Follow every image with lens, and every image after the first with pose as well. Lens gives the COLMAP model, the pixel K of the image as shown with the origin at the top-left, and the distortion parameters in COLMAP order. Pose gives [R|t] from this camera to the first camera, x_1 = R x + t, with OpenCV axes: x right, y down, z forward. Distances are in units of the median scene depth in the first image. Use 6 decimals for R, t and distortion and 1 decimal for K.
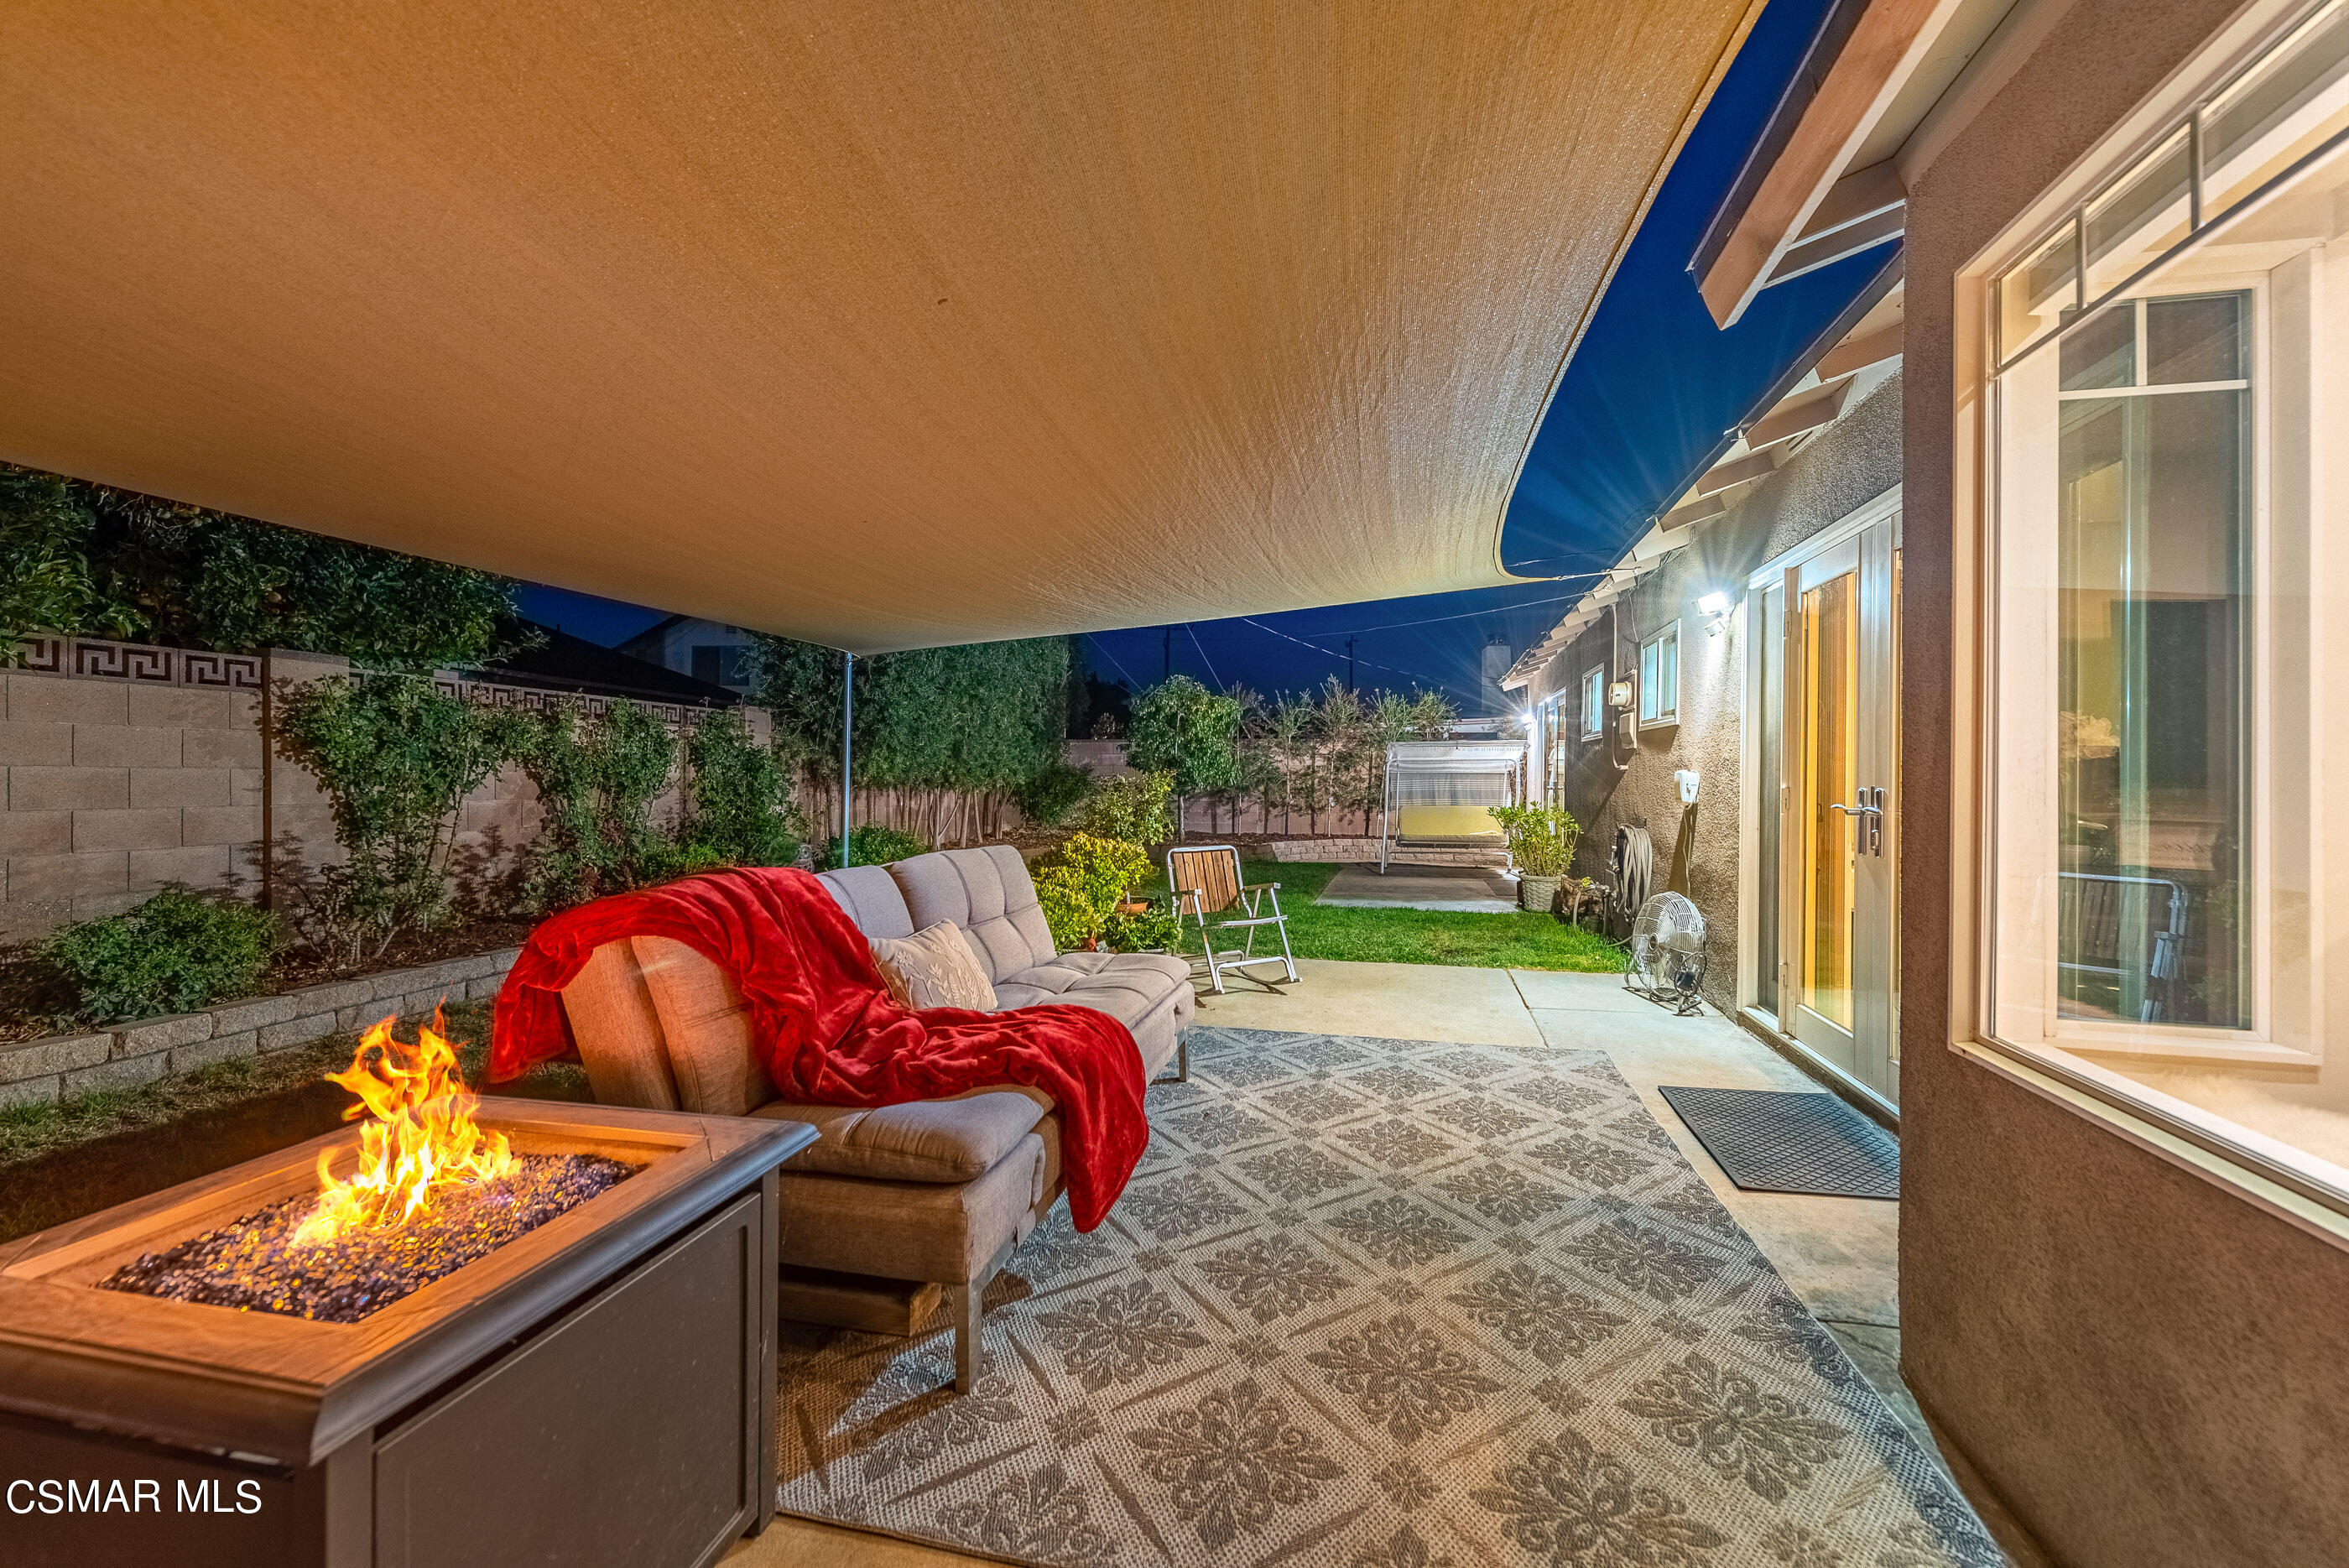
lens RADIAL K [[926.2, 0, 1186.1], [0, 926.2, 778.7], [0, 0, 1]] dist [0.013312, -0.004290]
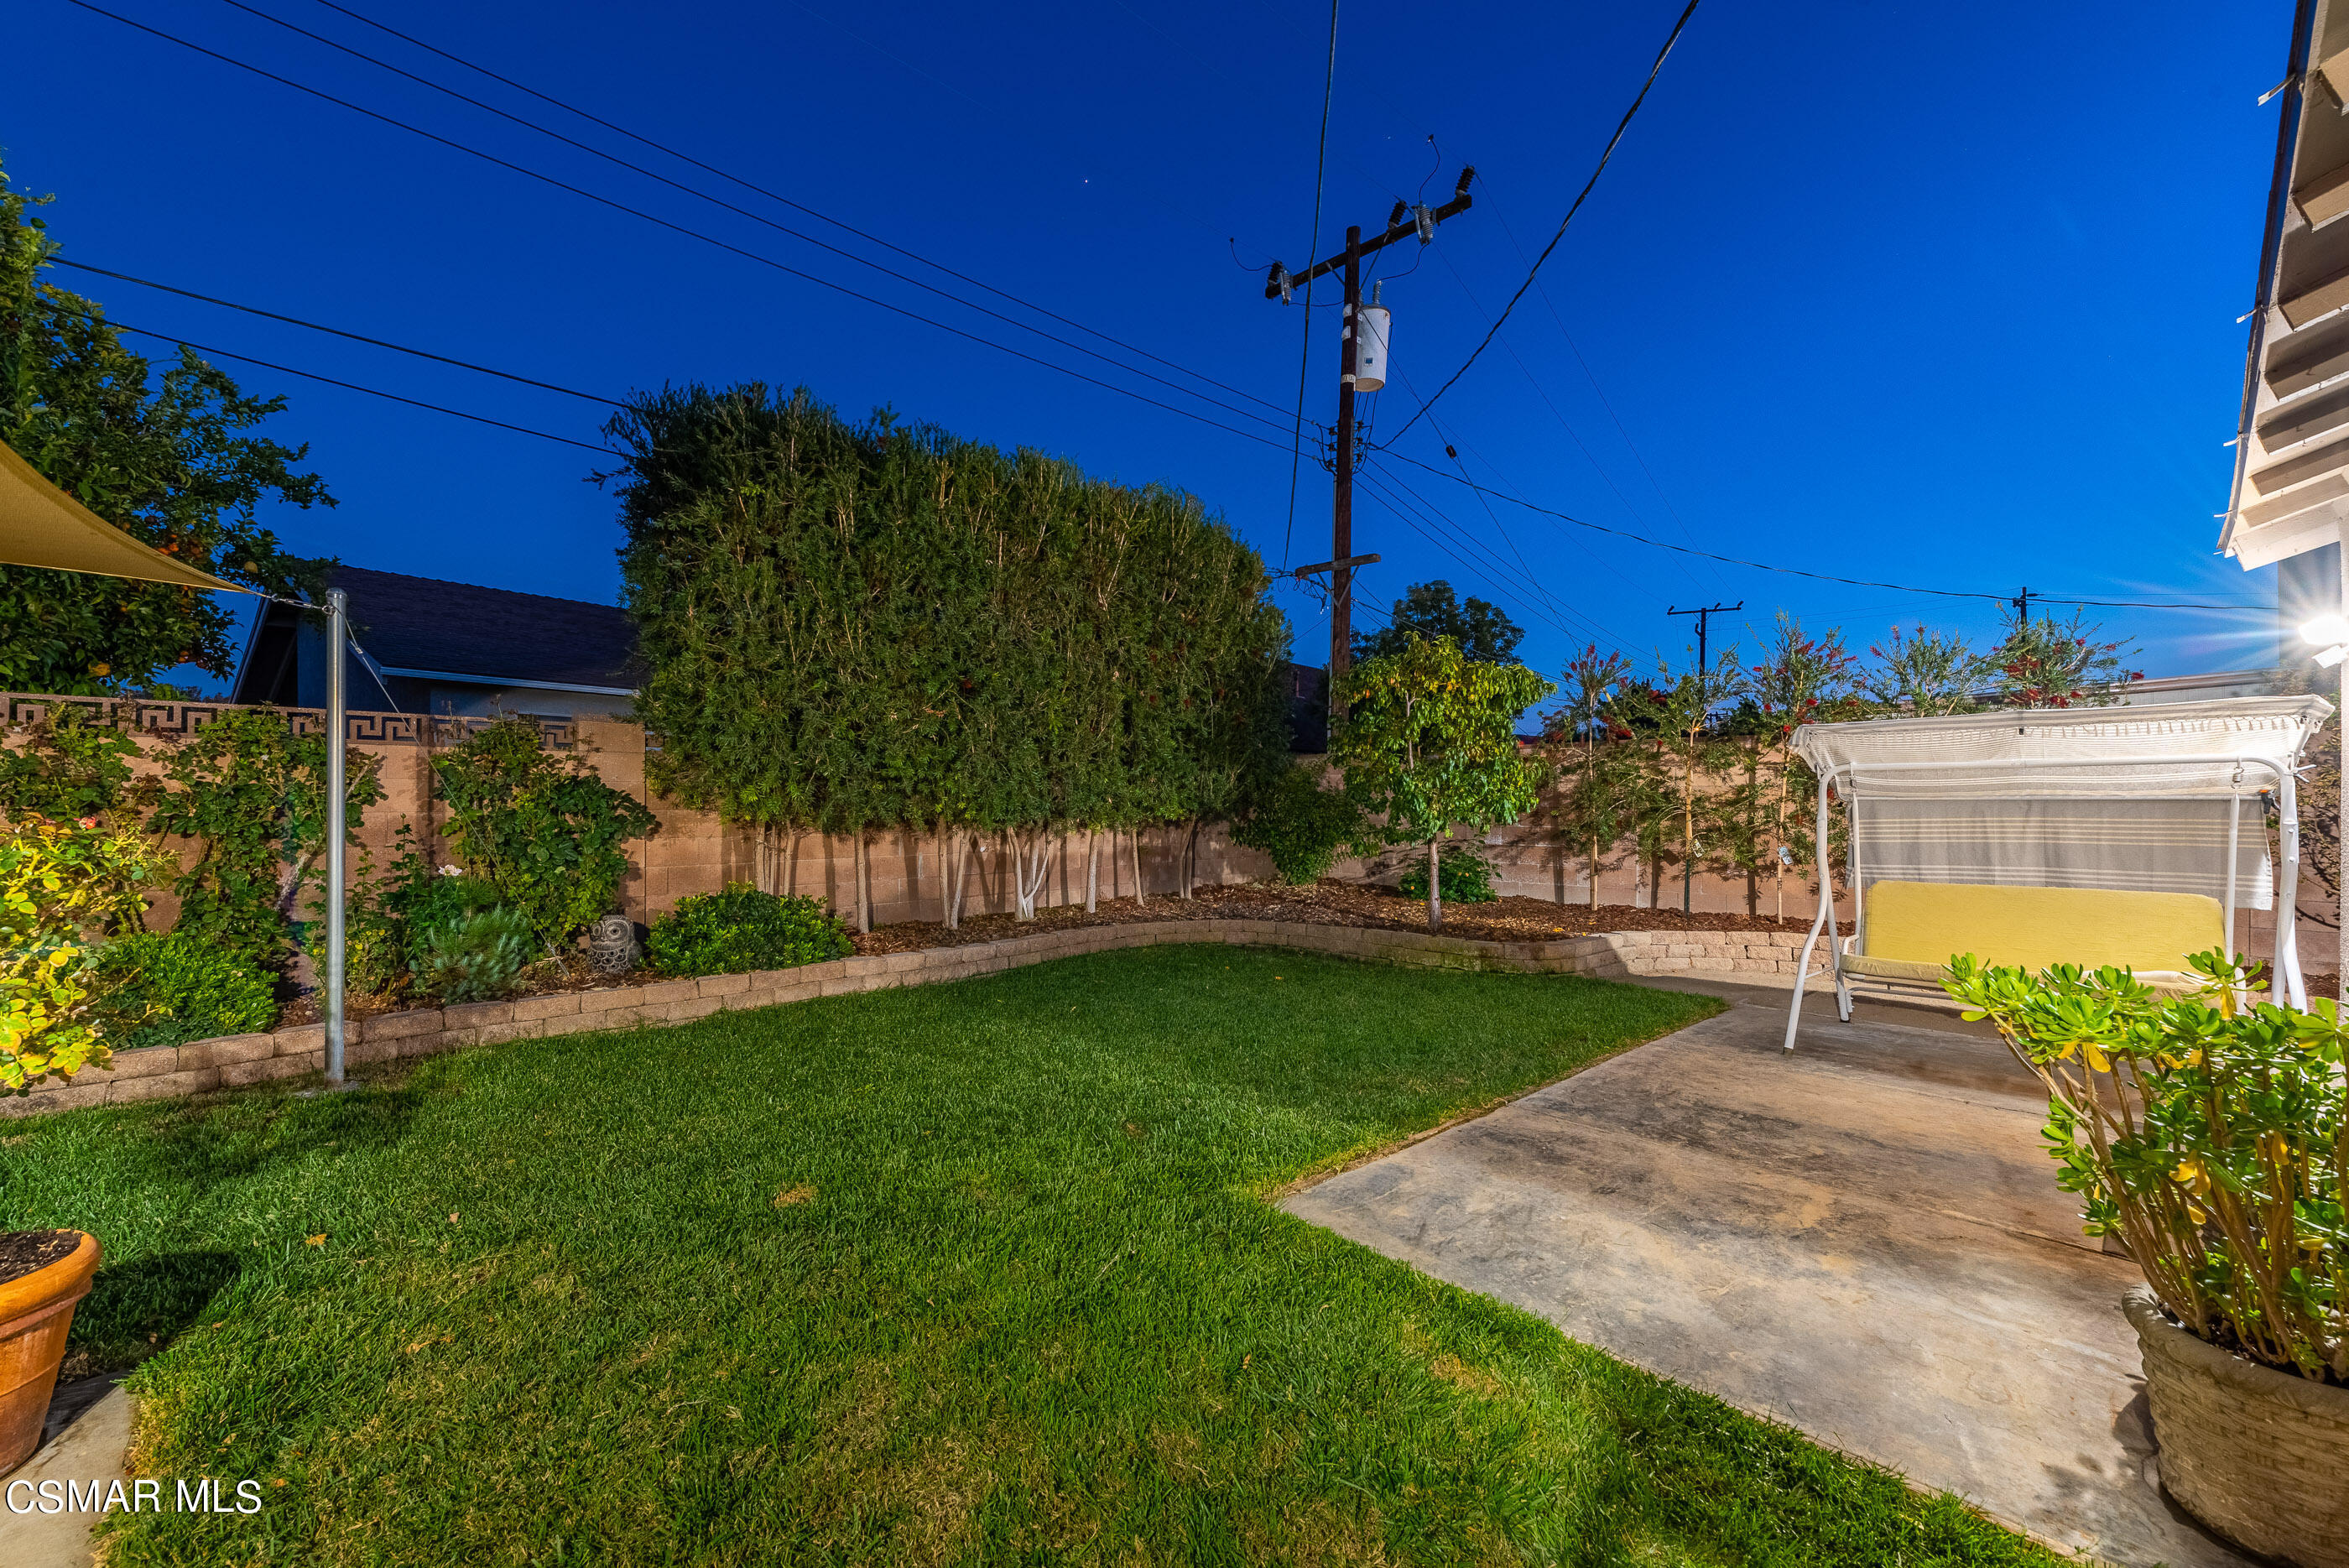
lens RADIAL K [[926.2, 0, 1150.4], [0, 926.2, 790.7], [0, 0, 1]] dist [0.013312, -0.004290]
pose [[0.818107, -0.019915, -0.574722, 0.352102], [0.012656, 0.999782, -0.016629, -0.013689], [0.574927, 0.006331, 0.818180, 0.809541]]
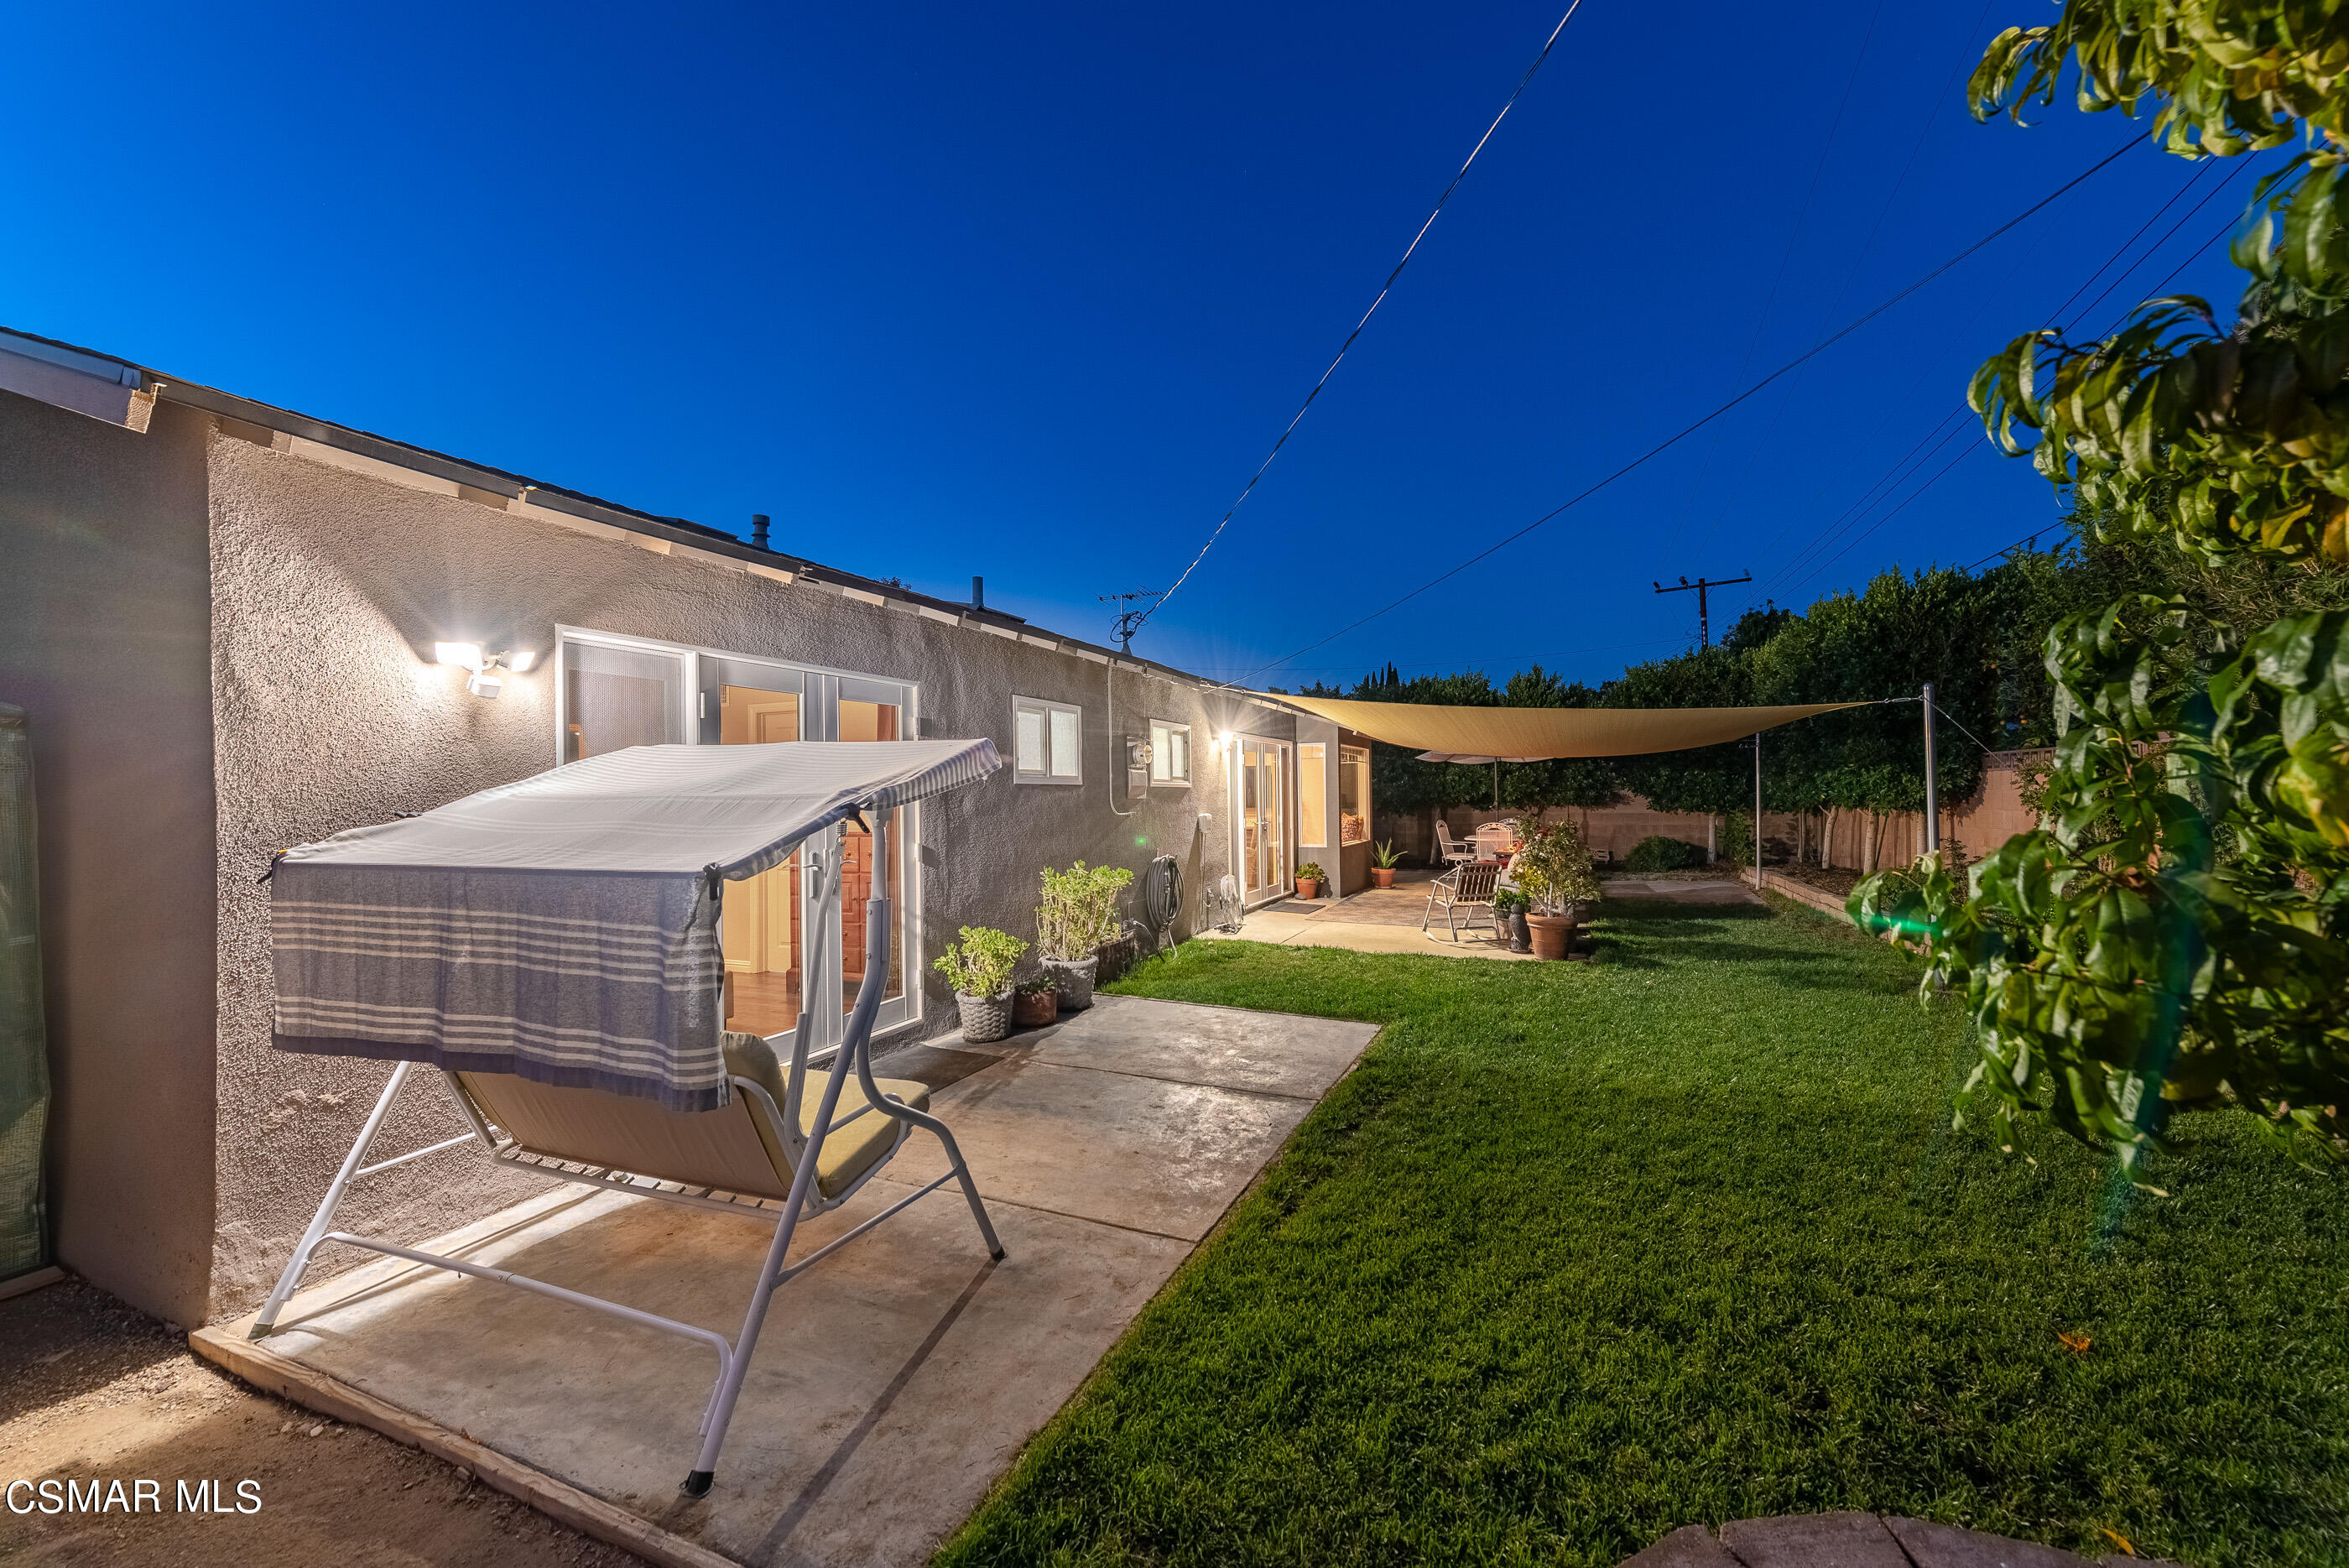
lens RADIAL K [[926.2, 0, 1178.0], [0, 926.2, 785.8], [0, 0, 1]] dist [0.013312, -0.004290]
pose [[-0.982678, 0.008934, 0.185104, 0.173532], [0.007608, 0.999940, -0.007870, -0.035875], [-0.185163, -0.006326, -0.982687, 1.969306]]
